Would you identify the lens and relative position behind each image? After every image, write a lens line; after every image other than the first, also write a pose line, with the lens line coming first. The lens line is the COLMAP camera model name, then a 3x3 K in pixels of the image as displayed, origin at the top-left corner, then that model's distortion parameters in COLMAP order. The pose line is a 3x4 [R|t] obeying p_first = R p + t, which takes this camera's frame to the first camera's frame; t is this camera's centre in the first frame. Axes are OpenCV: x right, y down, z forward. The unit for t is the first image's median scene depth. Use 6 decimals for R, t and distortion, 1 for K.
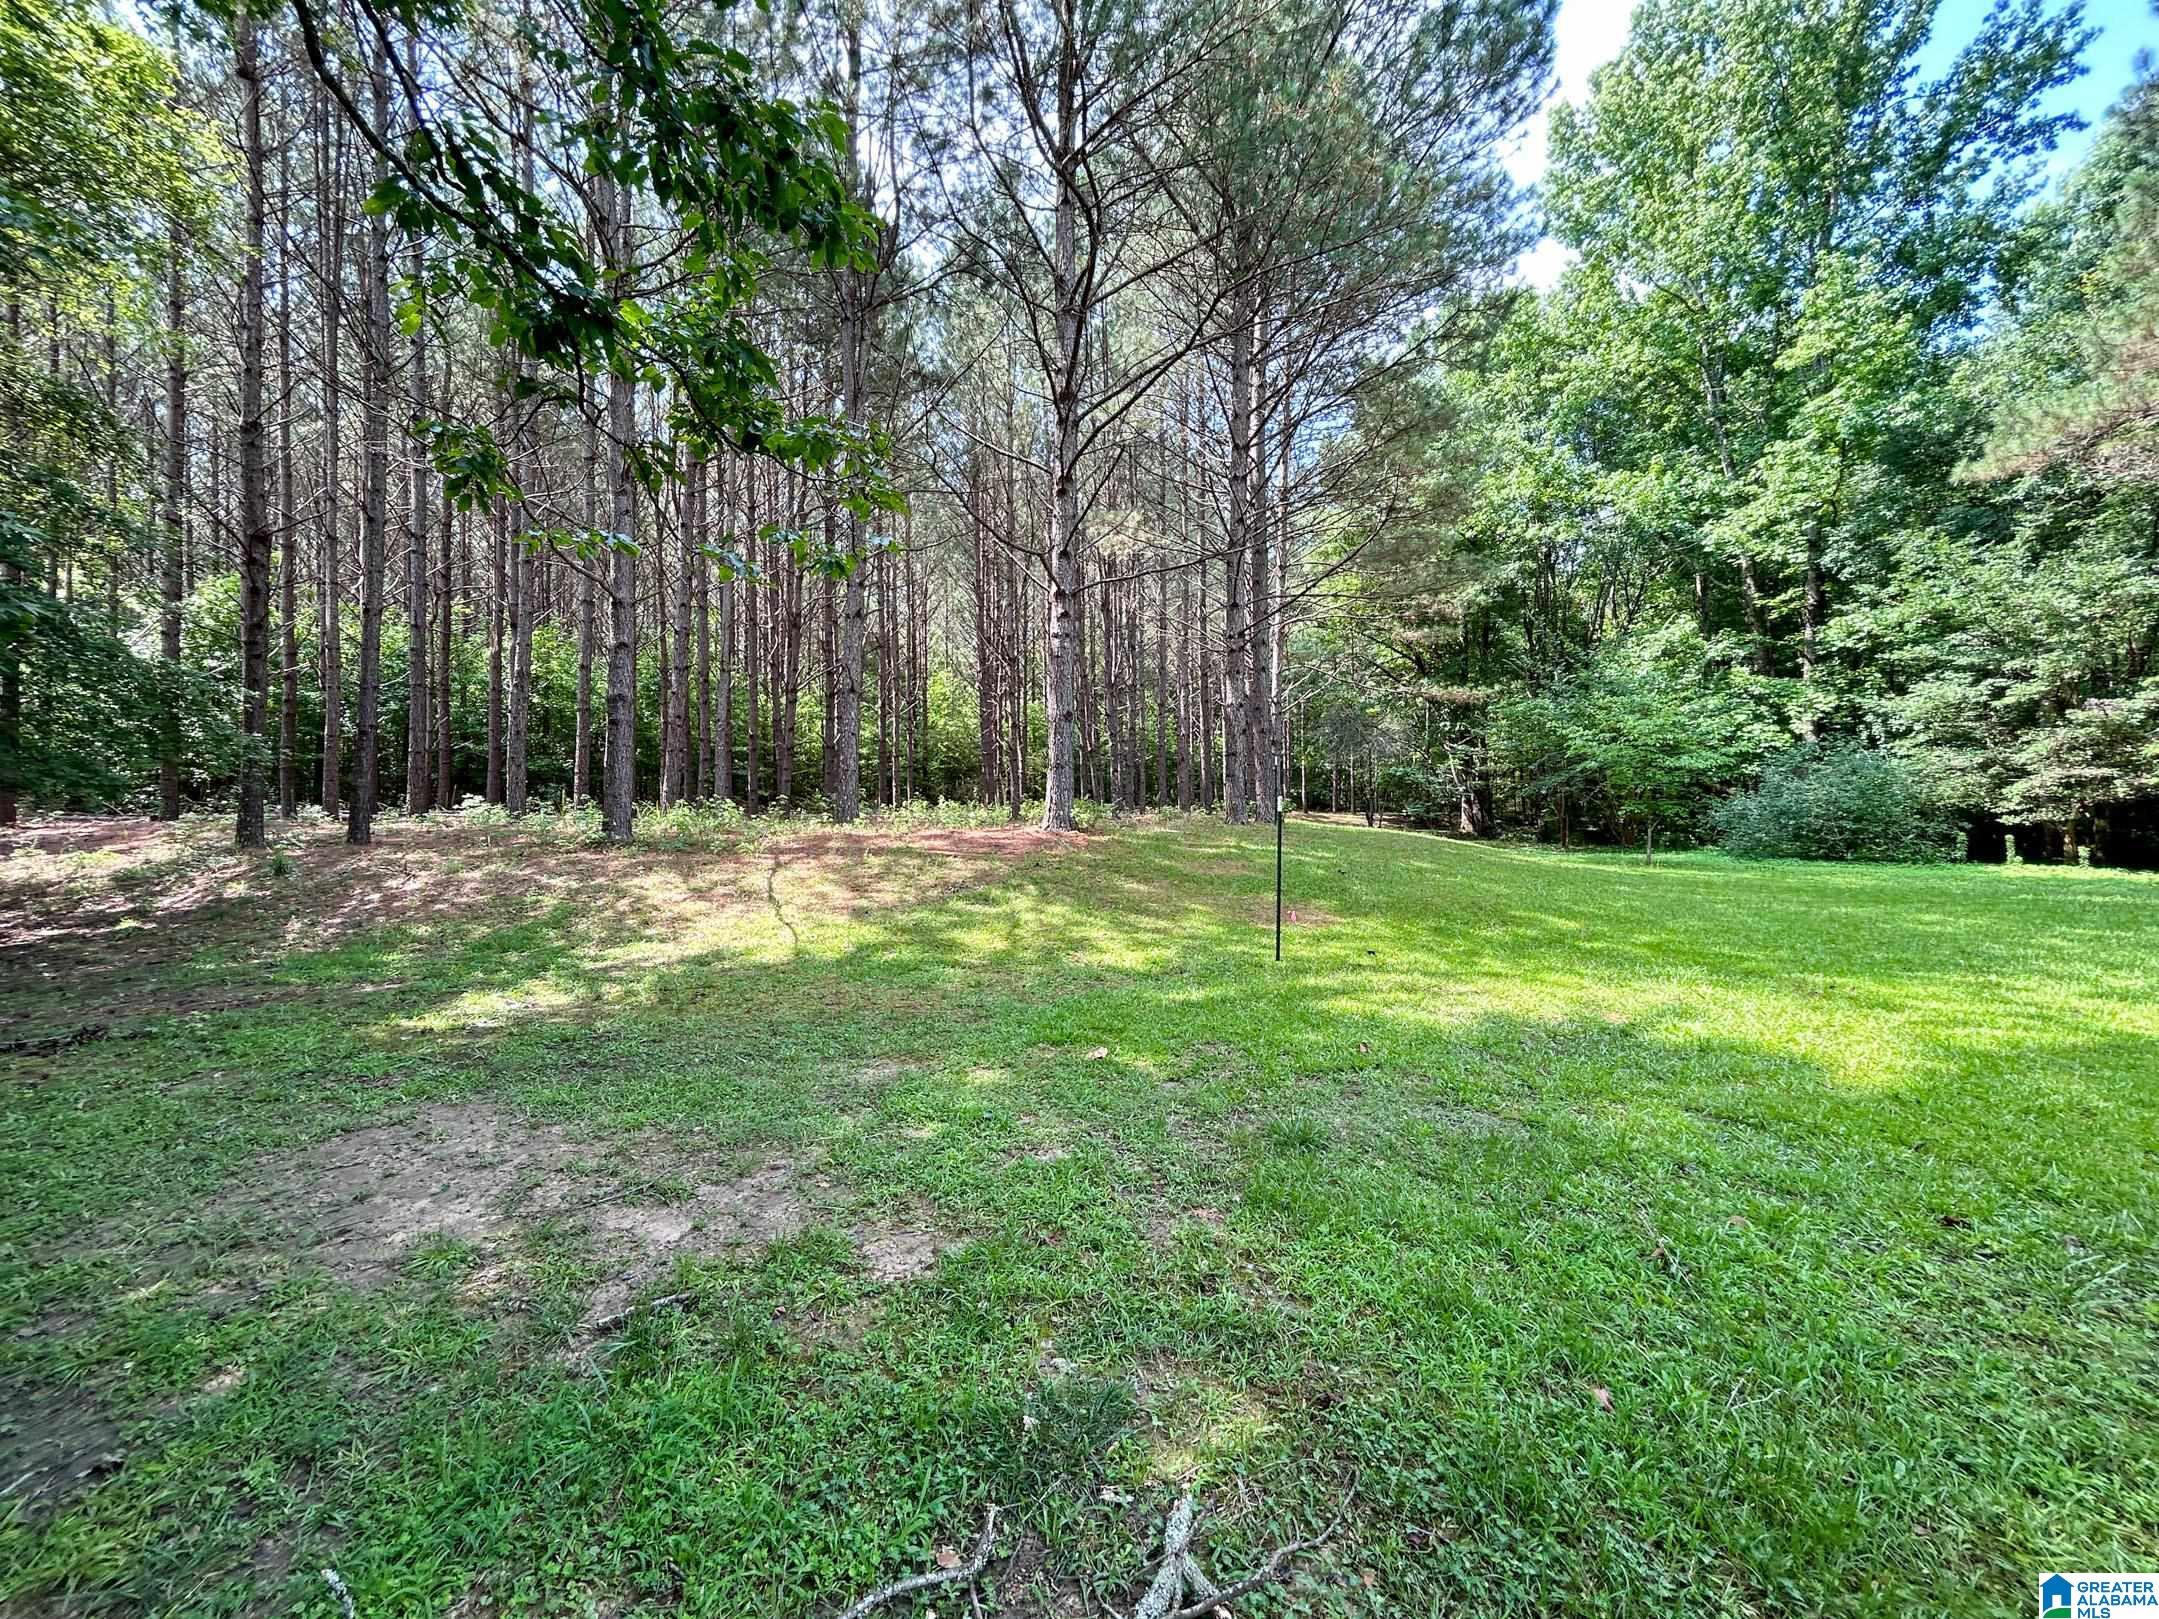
lens RADIAL K [[893.9, 0, 1068.7], [0, 893.9, 780.9], [0, 0, 1]] dist [-0.006825, 0.001672]
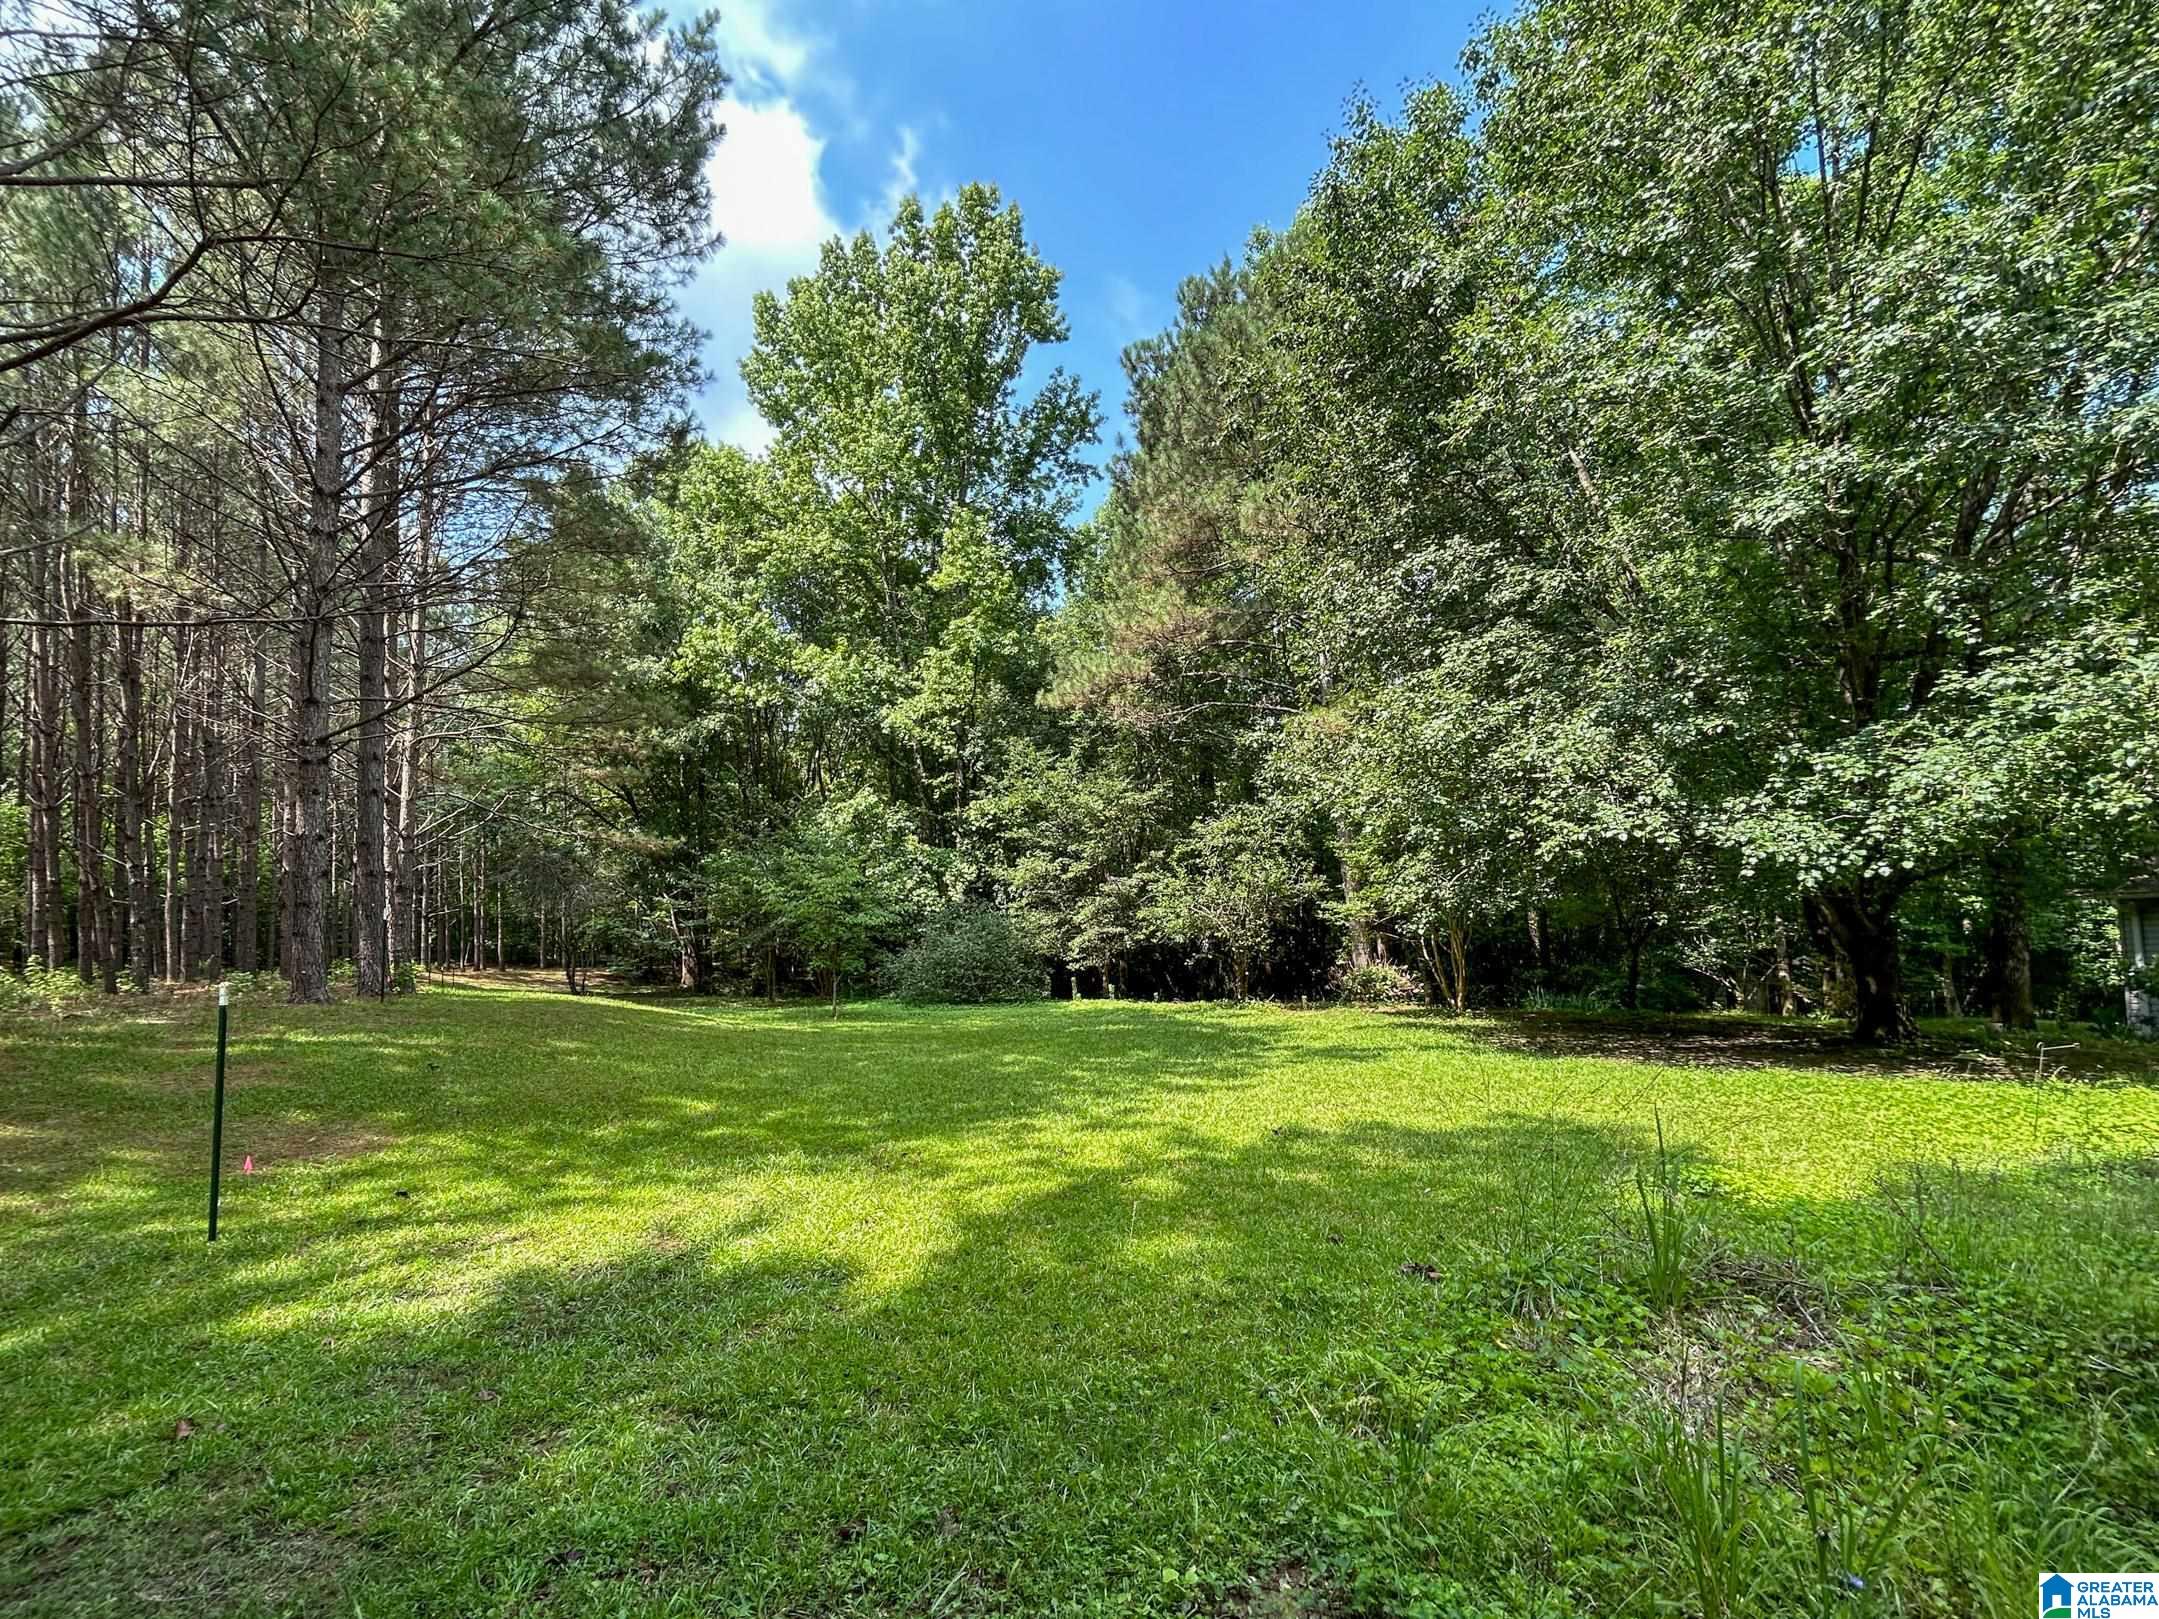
lens RADIAL K [[893.9, 0, 1080.0], [0, 893.9, 809.5], [0, 0, 1]] dist [-0.006825, 0.001672]
pose [[0.704047, 0.091565, 0.704225, 0.123960], [0.001764, 0.991424, -0.130671, -0.013483], [-0.710151, 0.093241, 0.697848, 0.054936]]
